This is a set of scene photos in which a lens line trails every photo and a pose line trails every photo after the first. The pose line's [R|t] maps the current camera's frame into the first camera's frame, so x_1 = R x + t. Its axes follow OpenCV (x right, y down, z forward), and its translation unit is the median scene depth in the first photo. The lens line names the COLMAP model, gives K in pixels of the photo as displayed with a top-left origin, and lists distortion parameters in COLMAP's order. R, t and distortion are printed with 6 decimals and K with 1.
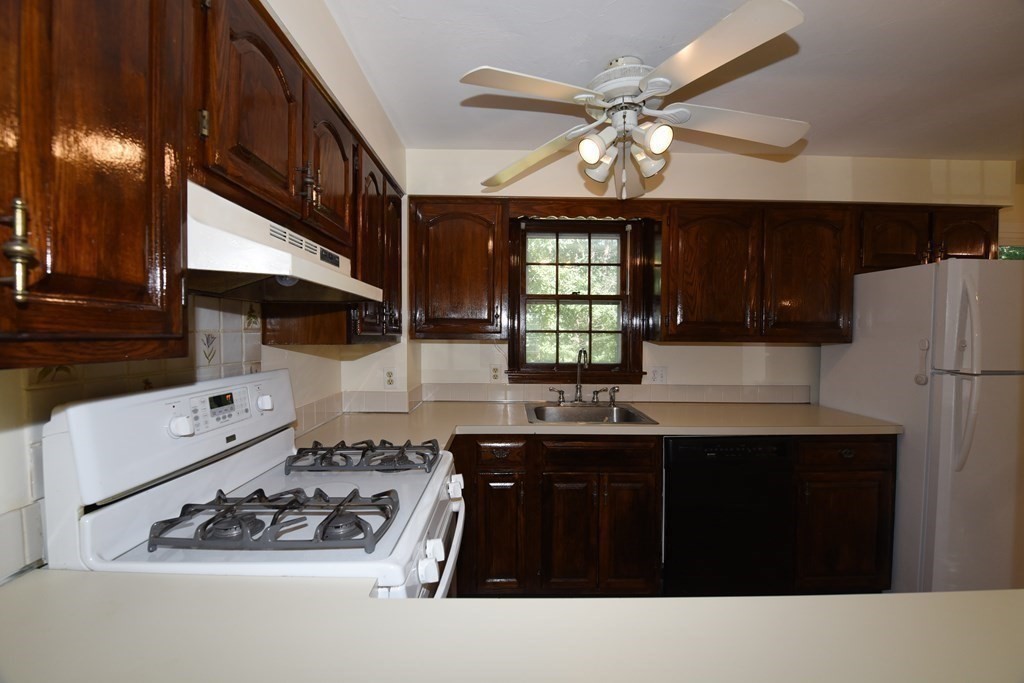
lens RADIAL K [[448.1, 0, 514.3], [0, 448.1, 339.6], [0, 0, 1]] dist [-0.000130, -0.004334]
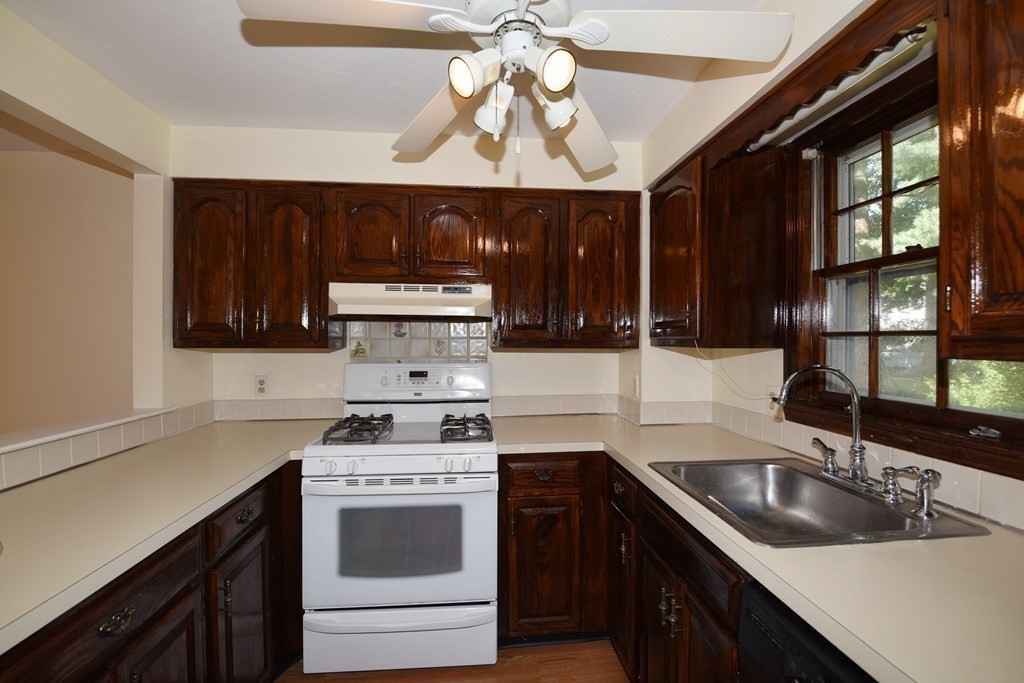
lens RADIAL K [[446.6, 0, 519.6], [0, 446.6, 342.6], [0, 0, 1]] dist [-0.015525, -0.000021]
pose [[0.065814, 0.000798, -0.997832, 0.601982], [-0.010540, 0.999944, 0.000105, -0.003433], [0.997776, 0.010510, 0.065819, 0.595880]]
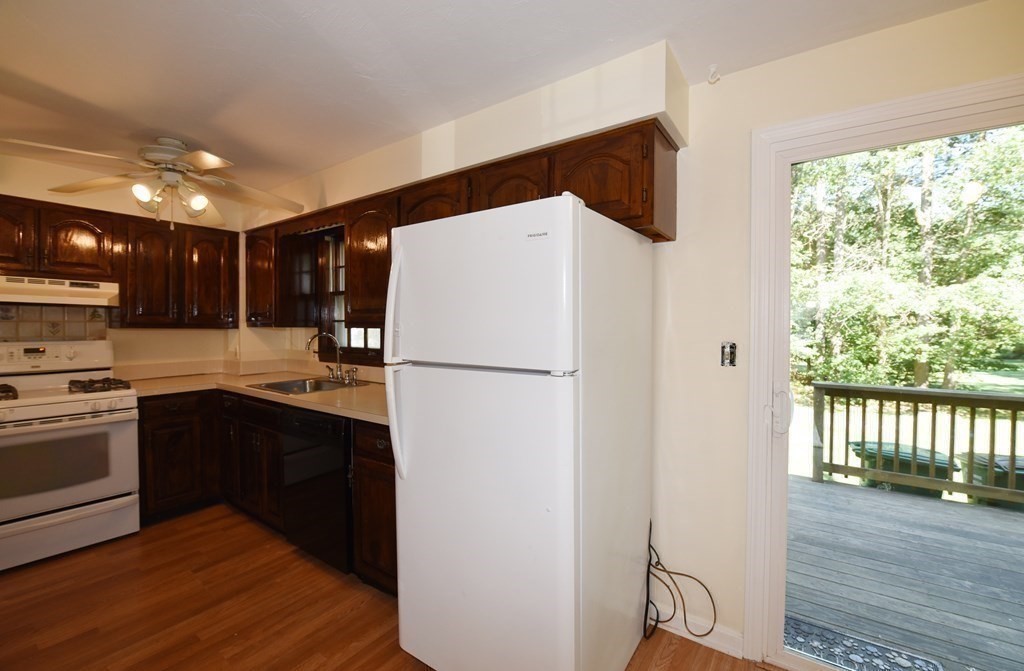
lens RADIAL K [[435.2, 0, 521.7], [0, 435.2, 335.2], [0, 0, 1]] dist [-0.021300, -0.000124]
pose [[0.793264, 0.007603, -0.608830, 1.250426], [-0.005316, 0.999970, 0.005562, 0.012638], [0.608854, -0.001175, 0.793281, 0.363398]]
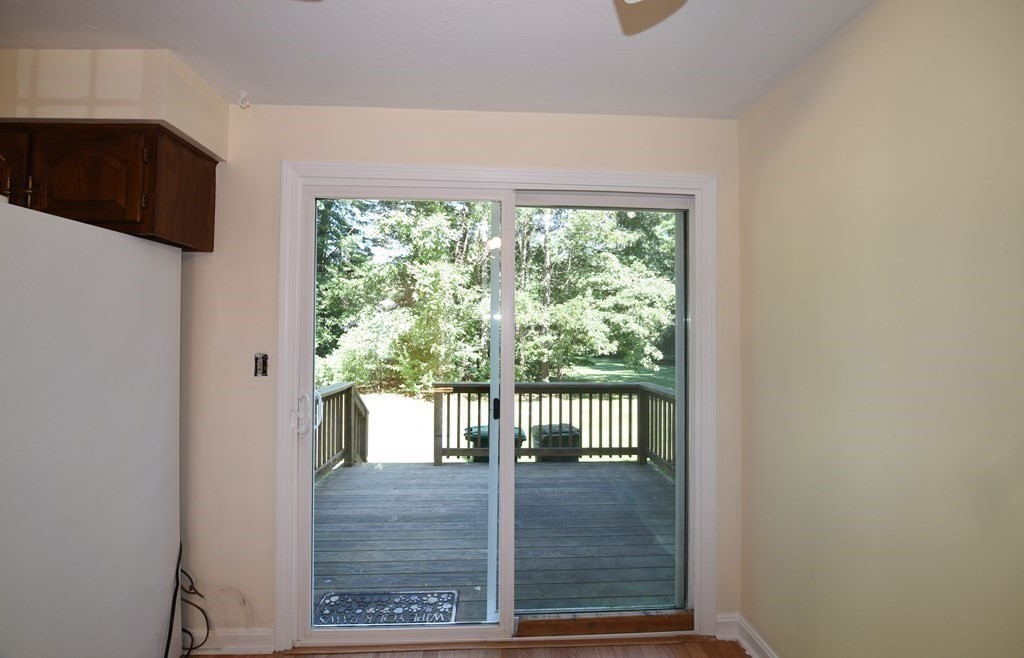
lens RADIAL K [[422.5, 0, 514.4], [0, 422.5, 328.8], [0, 0, 1]] dist [-0.016830, -0.001047]
pose [[0.999895, 0.000240, 0.014500, 1.500457], [0.000204, 0.999531, -0.030632, 0.006302], [-0.014501, 0.030632, 0.999426, 0.394264]]
